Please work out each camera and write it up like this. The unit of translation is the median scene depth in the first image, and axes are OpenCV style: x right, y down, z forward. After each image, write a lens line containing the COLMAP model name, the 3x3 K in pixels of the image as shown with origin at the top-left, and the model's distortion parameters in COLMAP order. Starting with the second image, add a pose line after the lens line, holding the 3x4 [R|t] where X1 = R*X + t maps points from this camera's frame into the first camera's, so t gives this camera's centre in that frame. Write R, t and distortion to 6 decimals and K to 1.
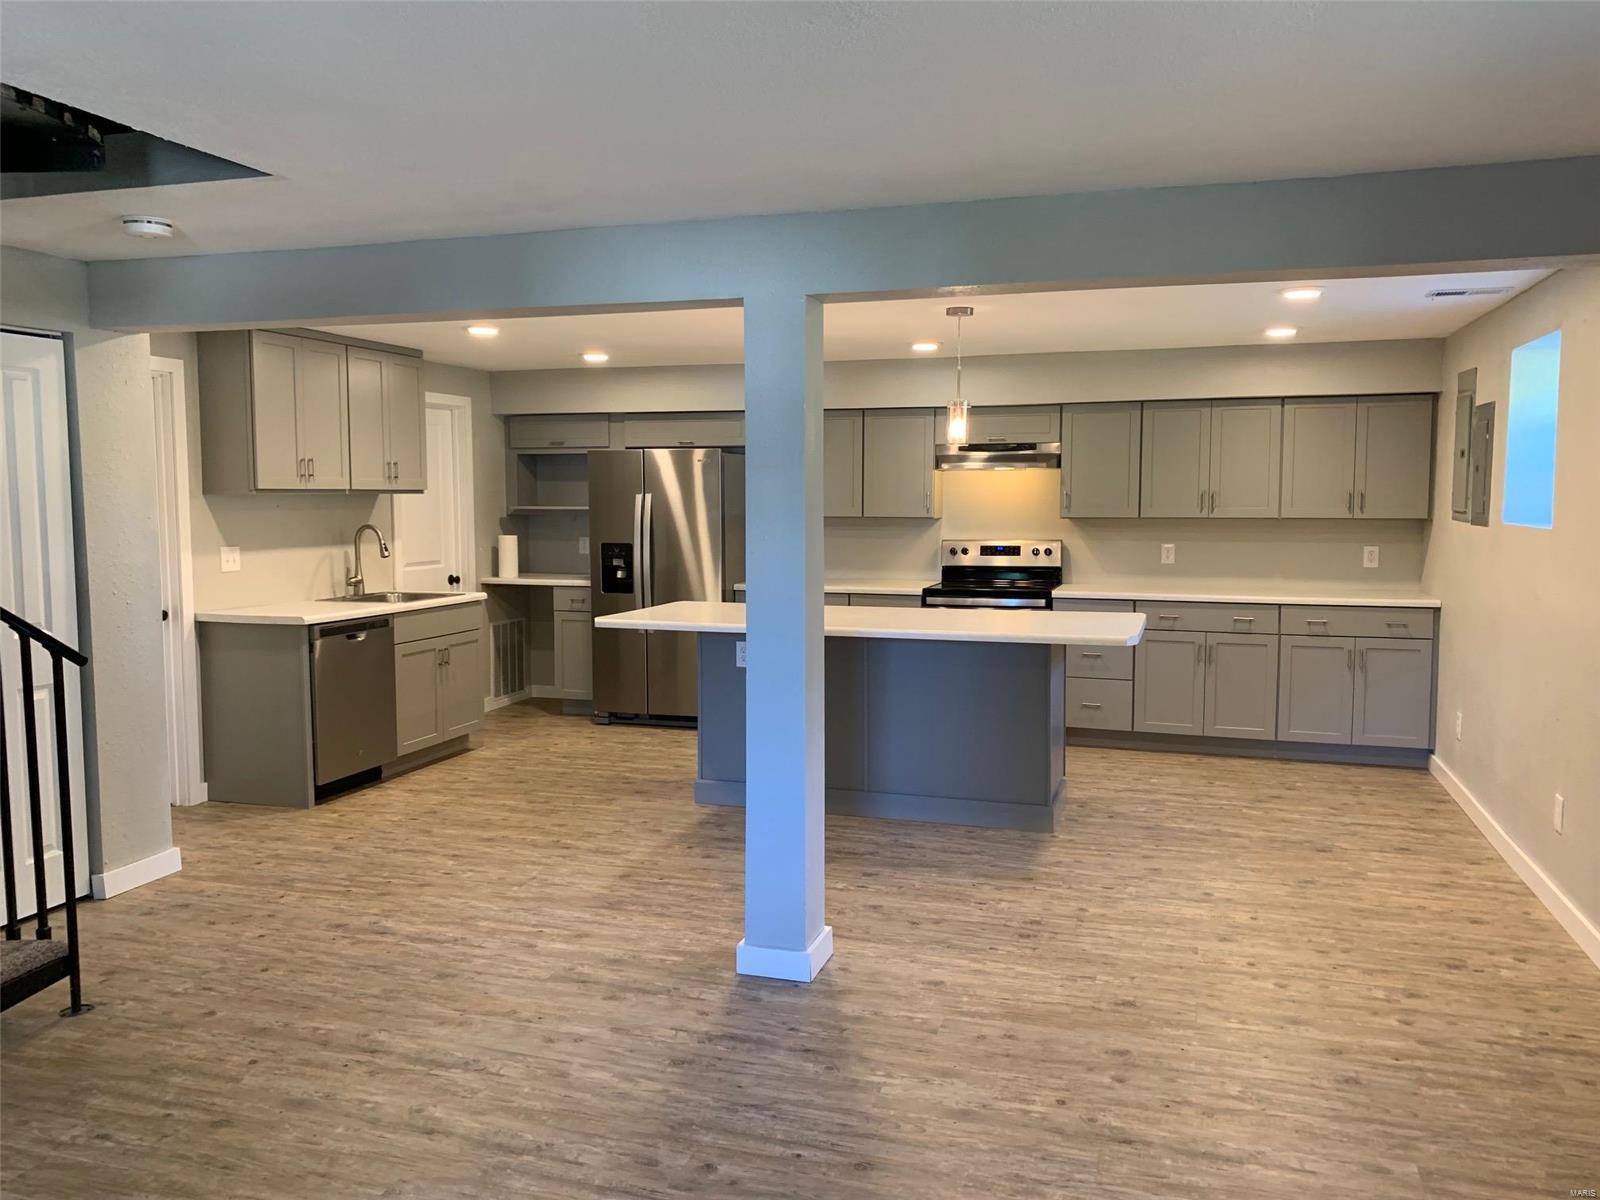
lens RADIAL K [[1224.8, 0, 800.1], [0, 1224.8, 583.5], [0, 0, 1]] dist [0.041462, -0.051526]
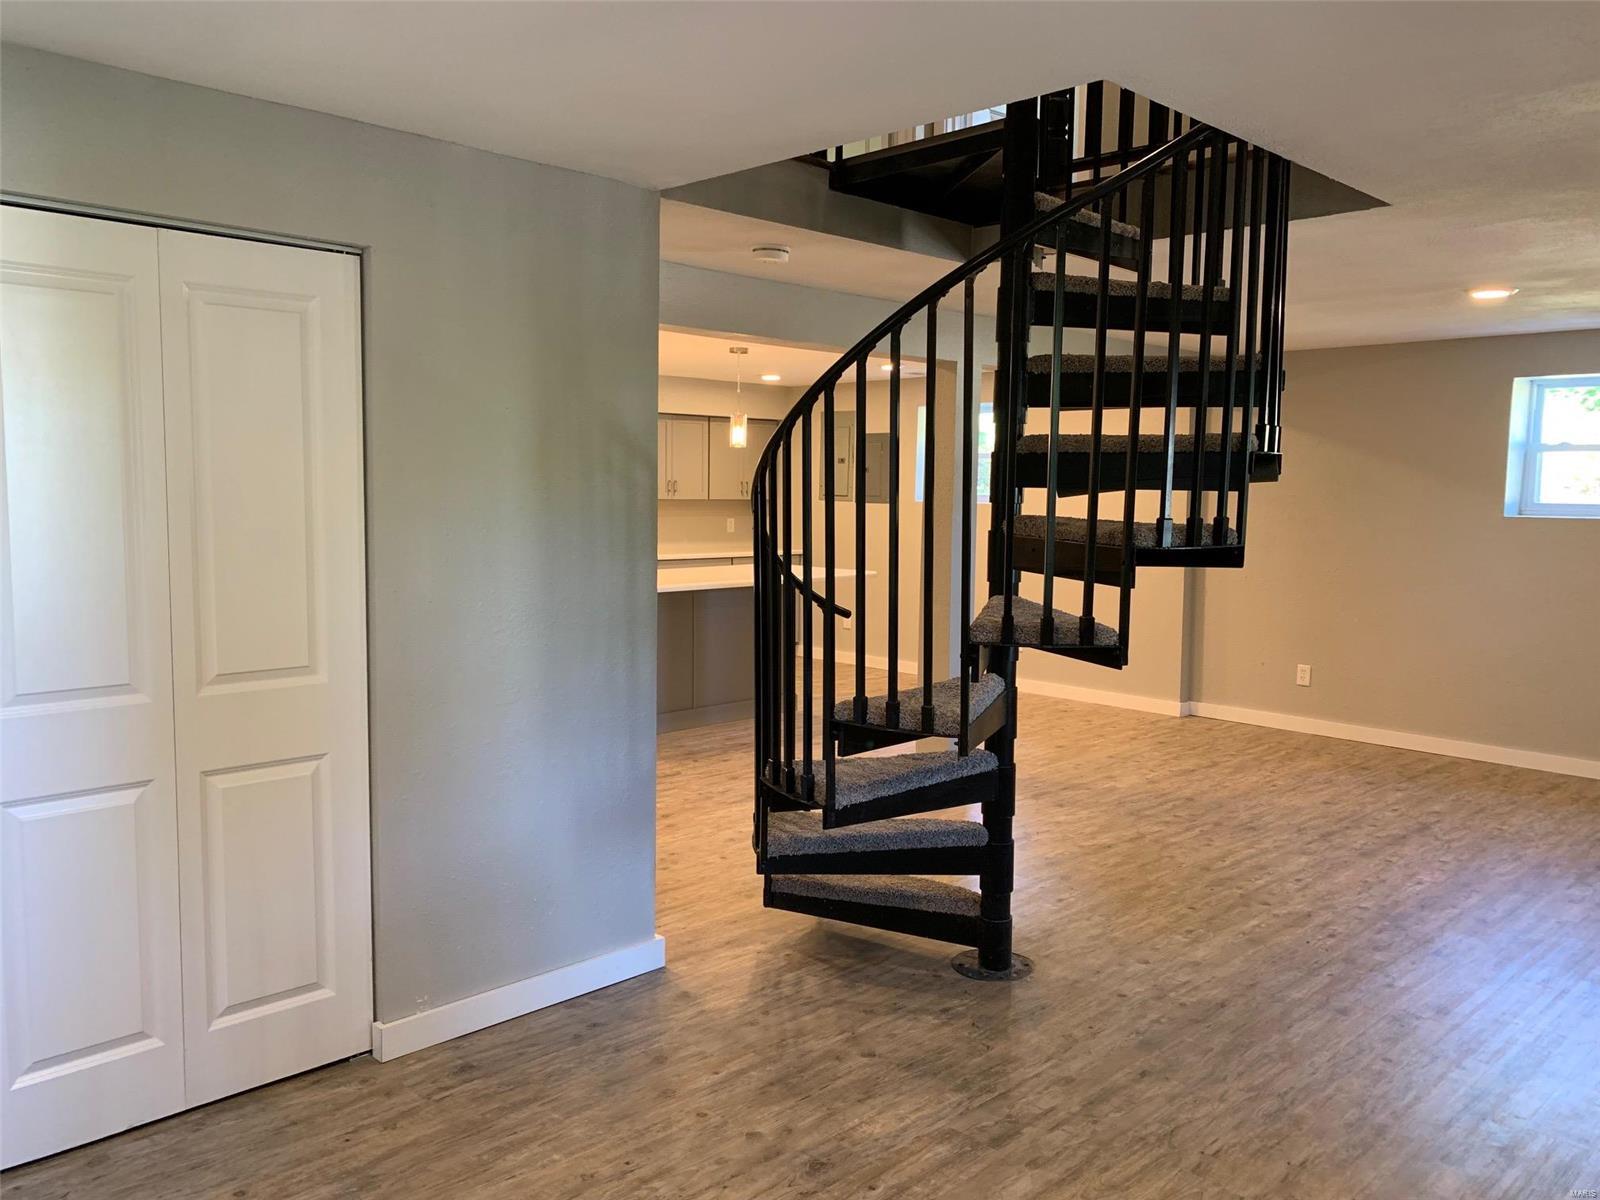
lens RADIAL K [[1224.8, 0, 800.1], [0, 1224.8, 583.5], [0, 0, 1]] dist [0.041462, -0.051526]
pose [[0.474098, -0.065774, 0.878012, -1.837895], [0.050835, 0.997587, 0.047283, -0.032156], [-0.879004, 0.022217, 0.476297, 0.492026]]
